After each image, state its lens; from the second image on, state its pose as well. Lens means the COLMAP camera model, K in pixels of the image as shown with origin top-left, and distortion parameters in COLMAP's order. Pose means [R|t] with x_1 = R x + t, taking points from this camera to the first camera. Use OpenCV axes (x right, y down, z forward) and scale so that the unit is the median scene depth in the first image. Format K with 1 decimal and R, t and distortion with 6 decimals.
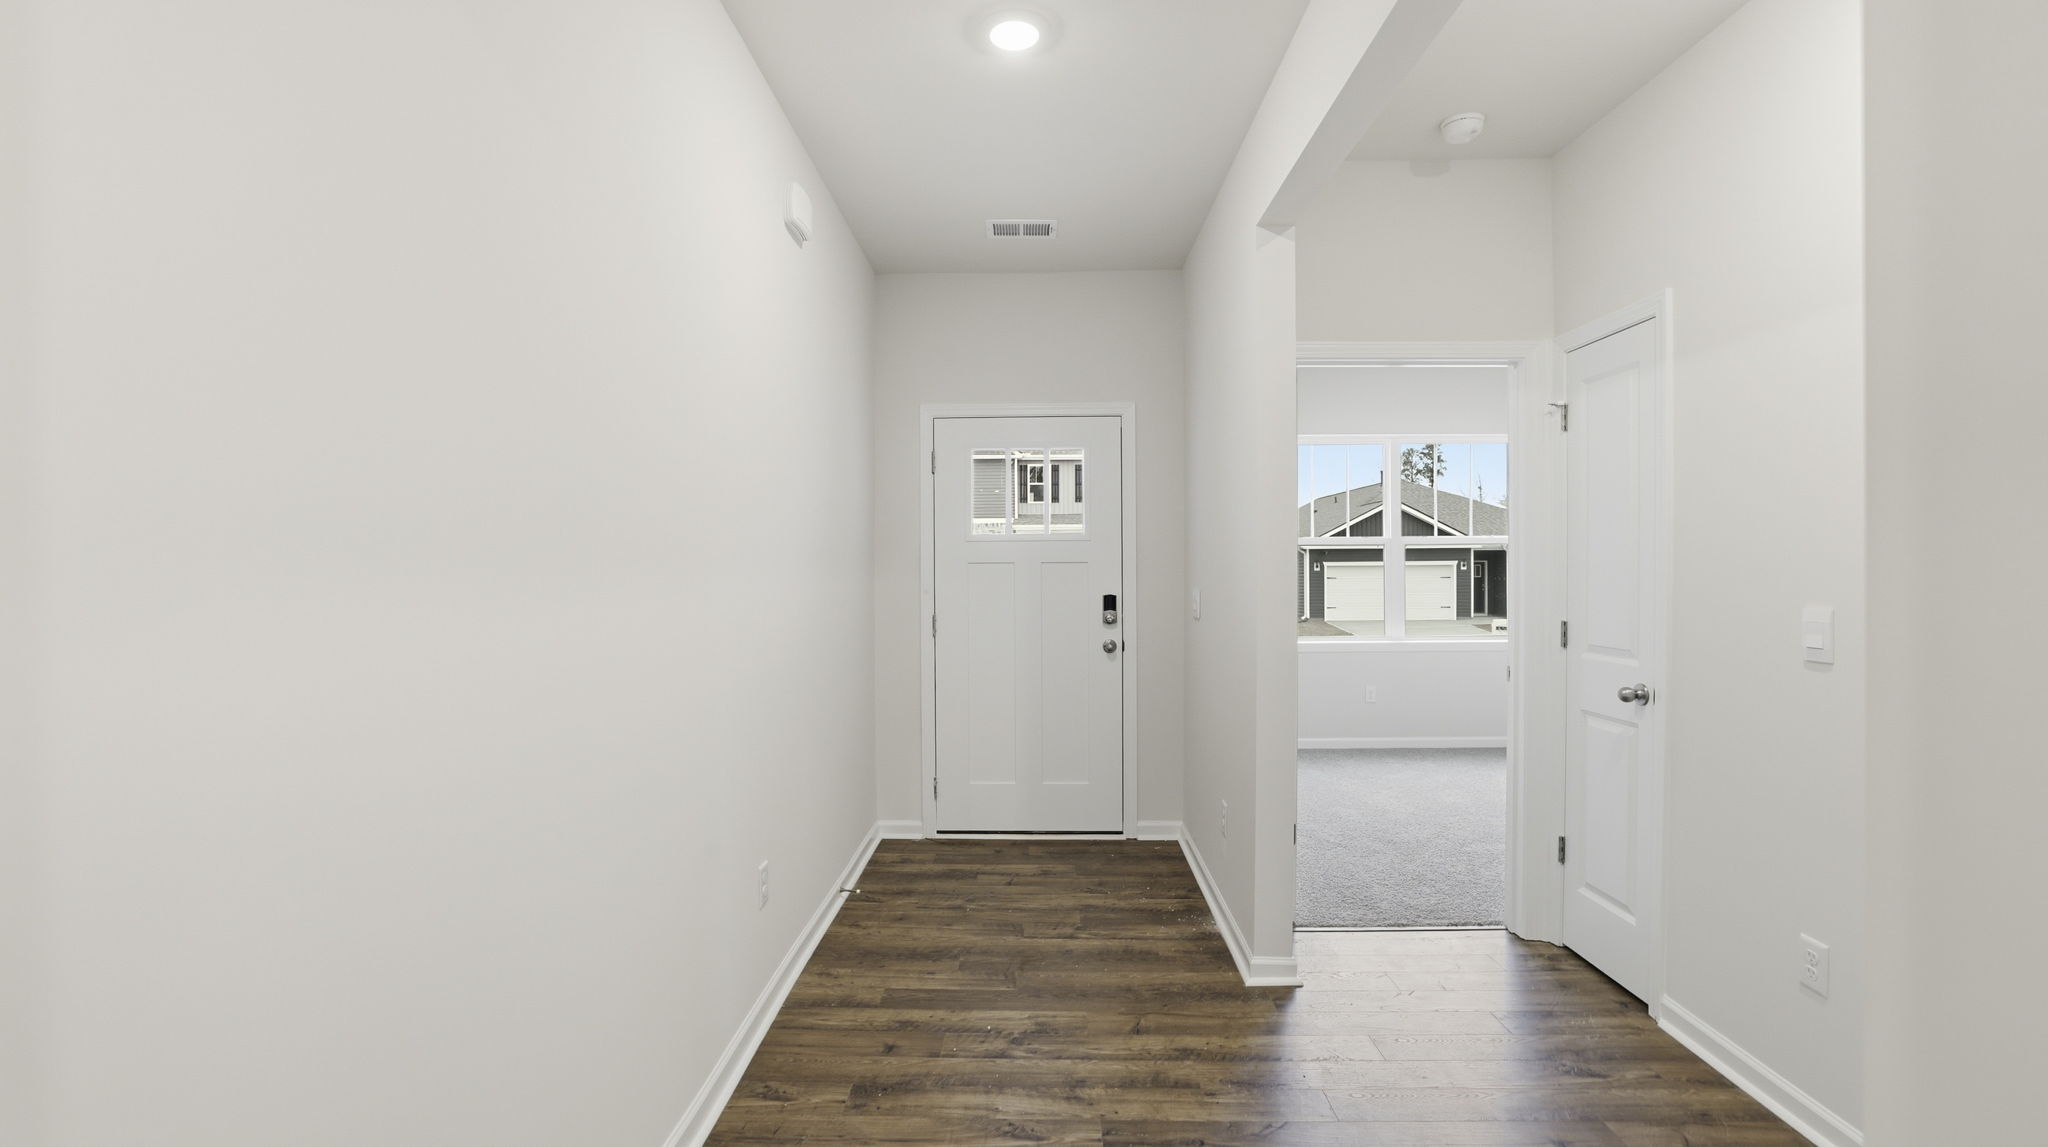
lens RADIAL K [[968.0, 0, 1024.0], [0, 968.0, 573.5], [0, 0, 1]] dist [-0.003534, 0.000664]
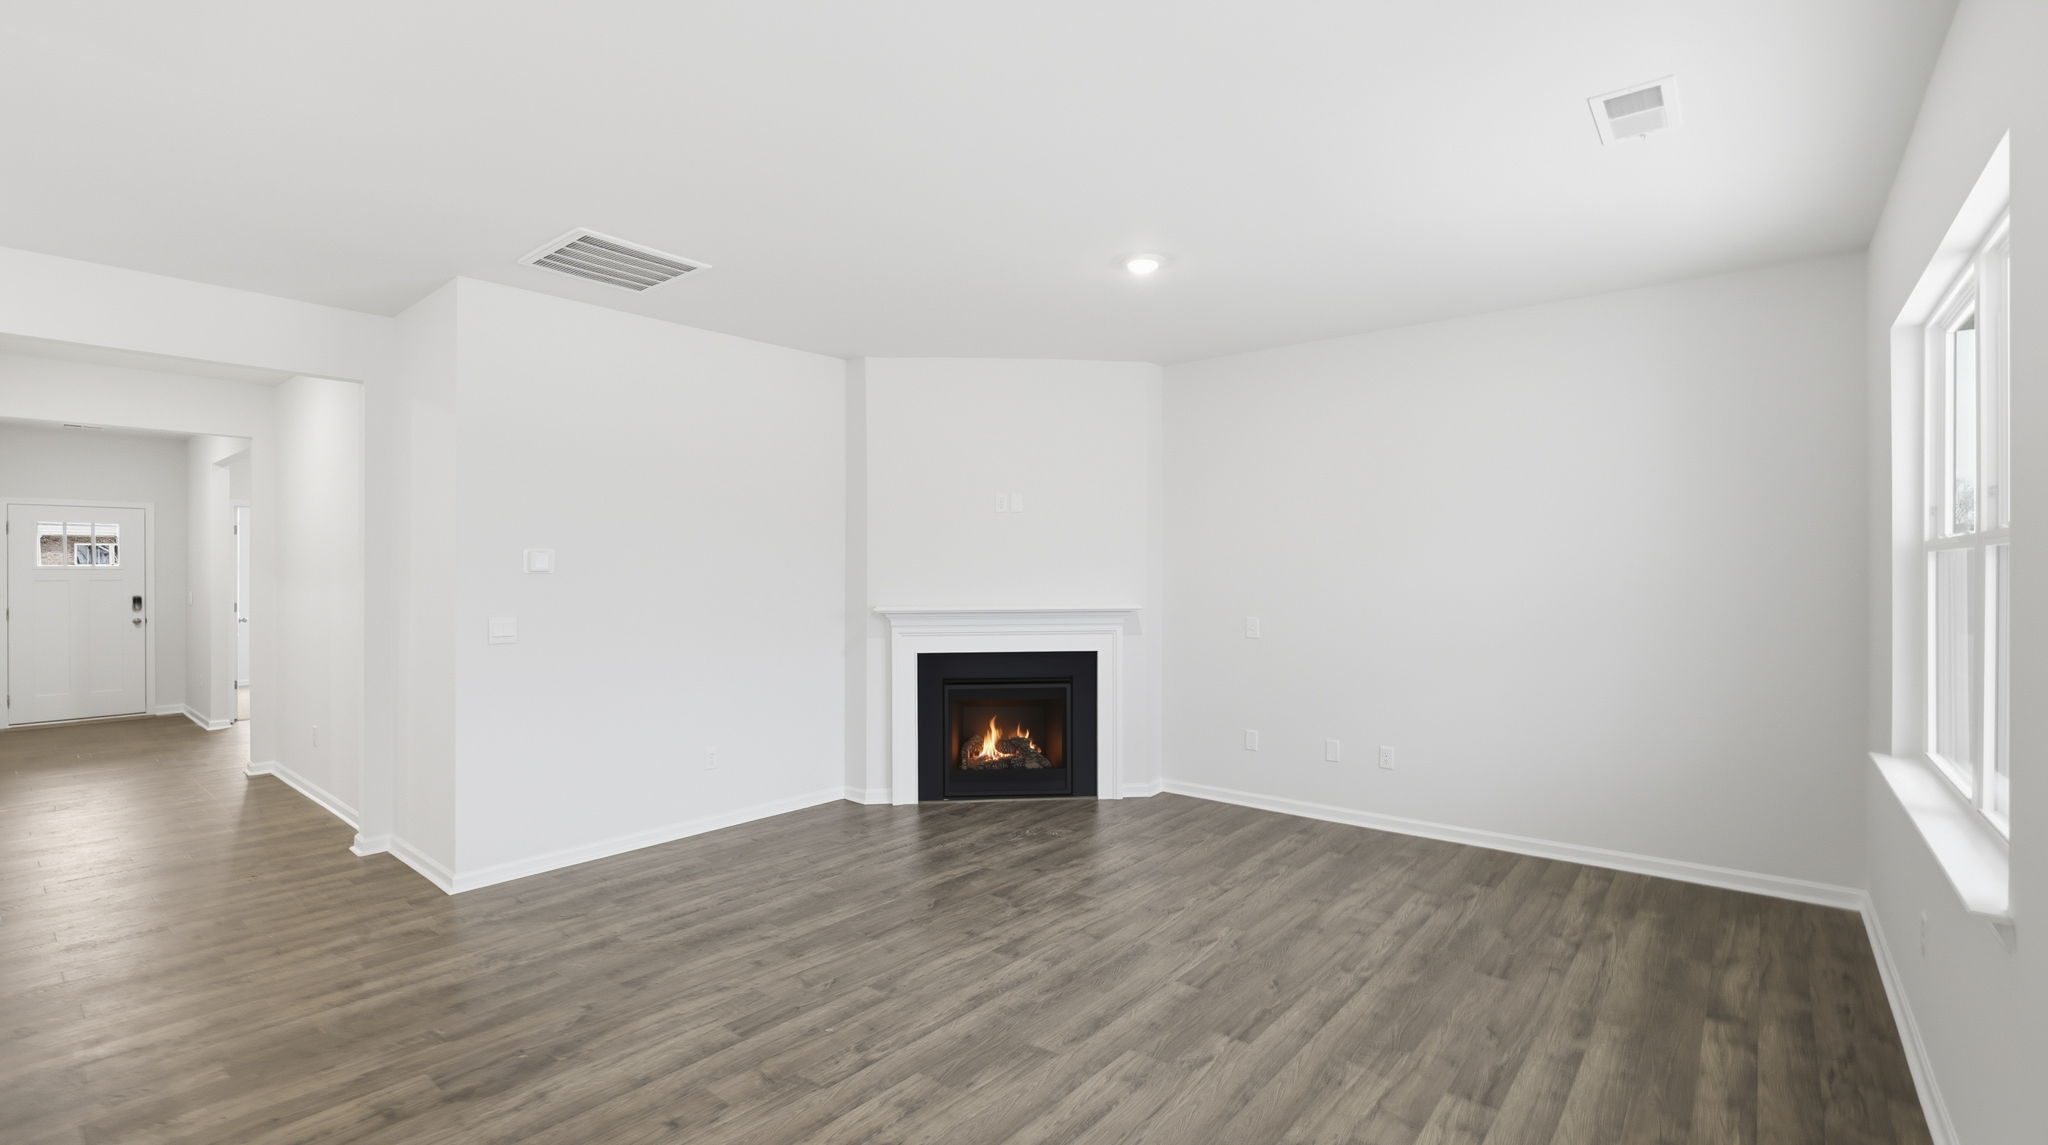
lens RADIAL K [[864.1, 0, 1024.0], [0, 864.1, 572.5], [0, 0, 1]] dist [0.000846, 0.000281]
pose [[0.628397, -0.004560, 0.777880, -0.163769], [0.007733, 0.999970, -0.000385, -0.016025], [-0.777855, 0.006258, 0.628413, -1.698448]]
